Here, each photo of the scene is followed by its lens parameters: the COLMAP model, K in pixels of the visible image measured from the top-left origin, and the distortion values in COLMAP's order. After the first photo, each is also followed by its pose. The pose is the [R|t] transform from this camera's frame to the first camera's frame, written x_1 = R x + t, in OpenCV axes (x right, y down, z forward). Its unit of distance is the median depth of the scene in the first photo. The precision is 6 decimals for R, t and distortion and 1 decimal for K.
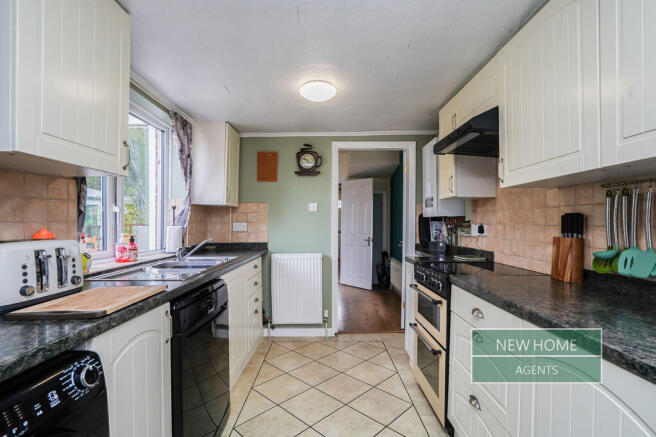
lens RADIAL K [[303.9, 0, 327.7], [0, 303.9, 220.9], [0, 0, 1]] dist [-0.003056, -0.000470]
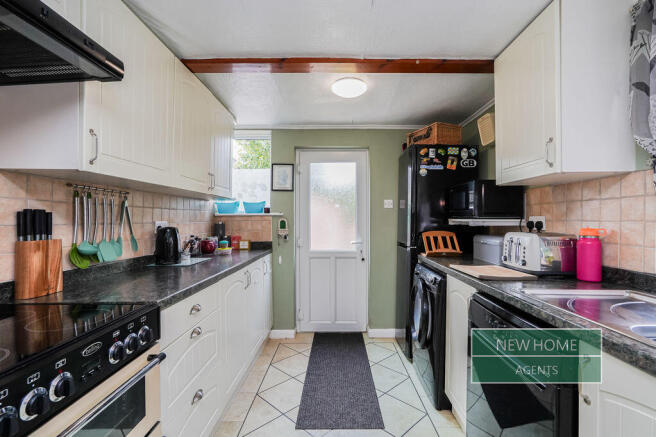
lens RADIAL K [[303.9, 0, 329.2], [0, 303.9, 218.3], [0, 0, 1]] dist [-0.003056, -0.000470]
pose [[-0.999908, -0.000432, 0.013582, 0.022218], [-0.000480, 0.999993, -0.003576, -0.000474], [-0.013581, -0.003582, -0.999901, 1.993953]]
